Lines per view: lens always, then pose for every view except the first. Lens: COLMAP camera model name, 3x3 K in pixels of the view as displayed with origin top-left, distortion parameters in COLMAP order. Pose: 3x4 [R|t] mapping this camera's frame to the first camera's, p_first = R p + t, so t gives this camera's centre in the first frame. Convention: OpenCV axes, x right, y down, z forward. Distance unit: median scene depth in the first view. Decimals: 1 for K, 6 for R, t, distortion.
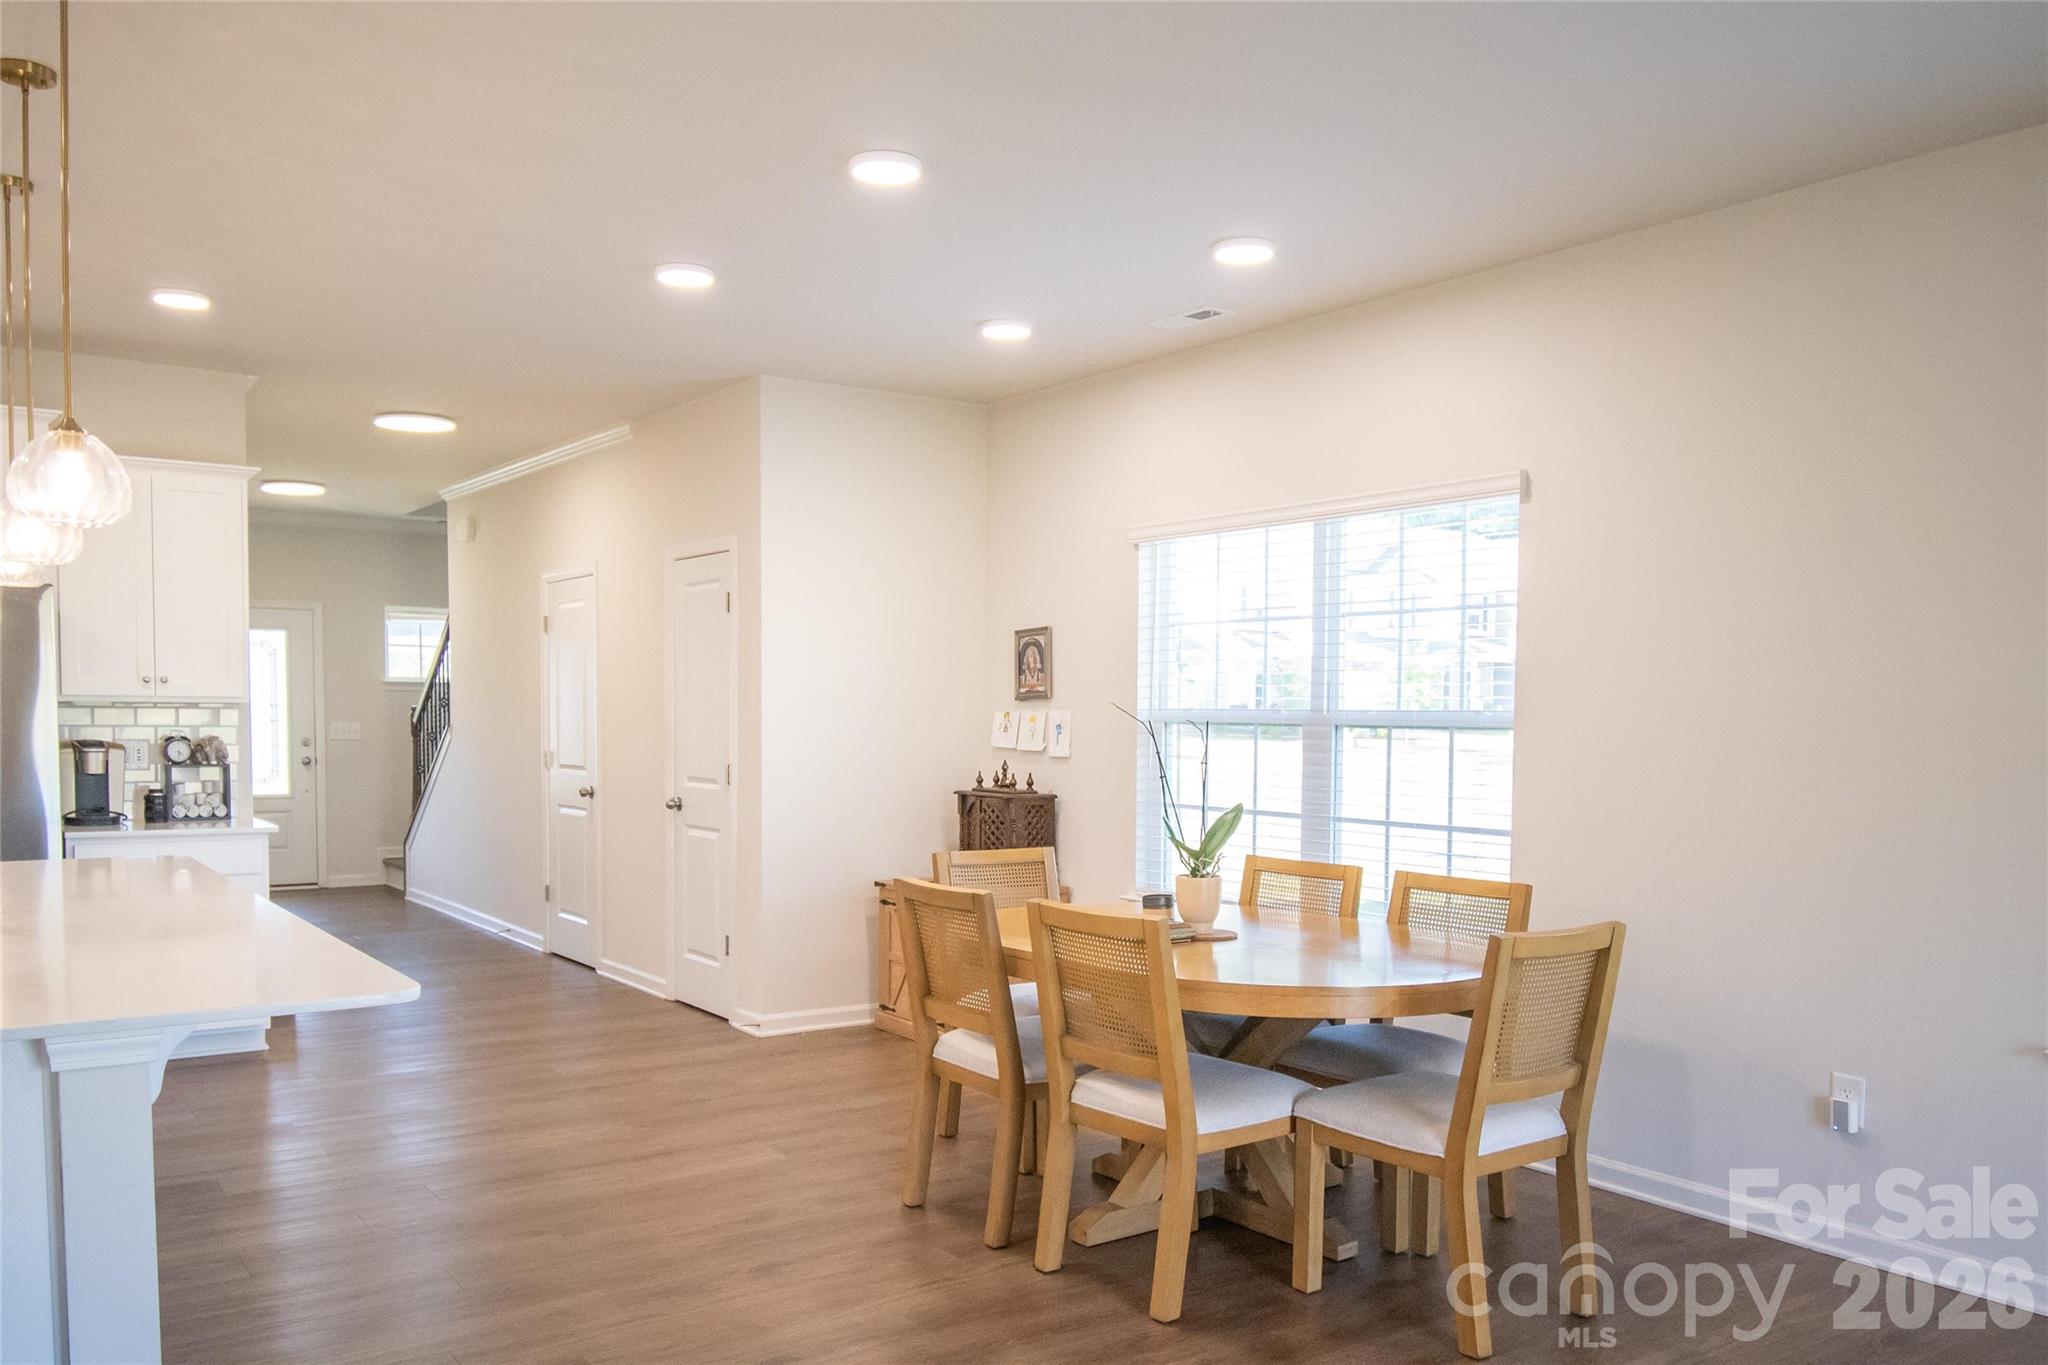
lens RADIAL K [[1582.6, 0, 1023.2], [0, 1582.6, 834.5], [0, 0, 1]] dist [0.000968, 0.004793]
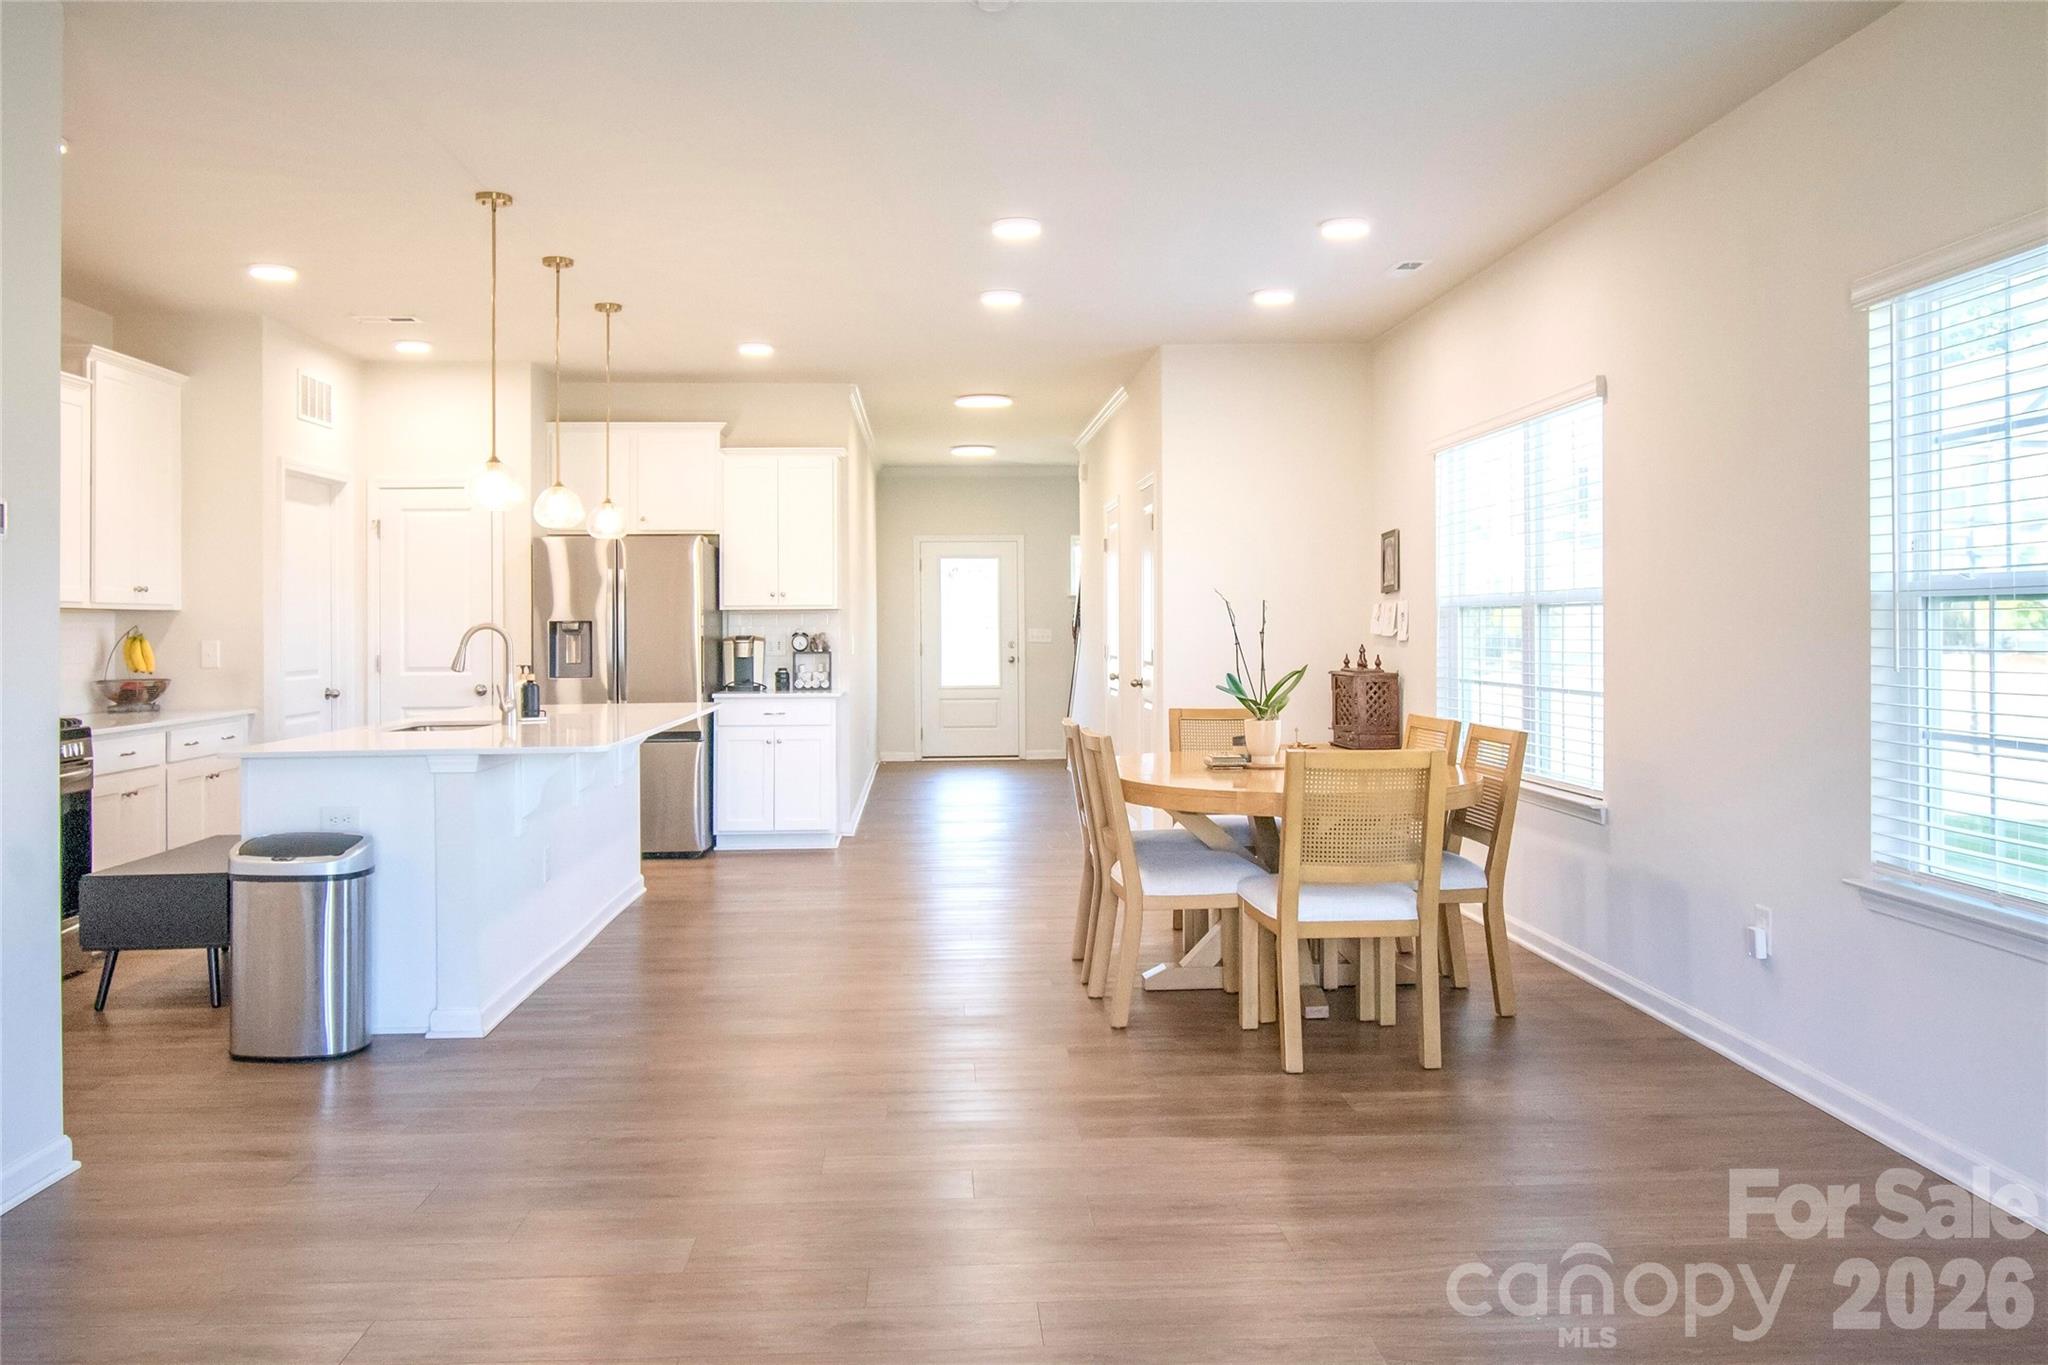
lens RADIAL K [[1547.6, 0, 1024.0], [0, 1547.6, 682.5], [0, 0, 1]] dist [-0.002674, 0.000401]
pose [[0.851896, 0.003150, -0.523702, 0.409961], [-0.025281, 0.999063, -0.035115, 0.030527], [0.523101, 0.043154, 0.851178, -0.116740]]
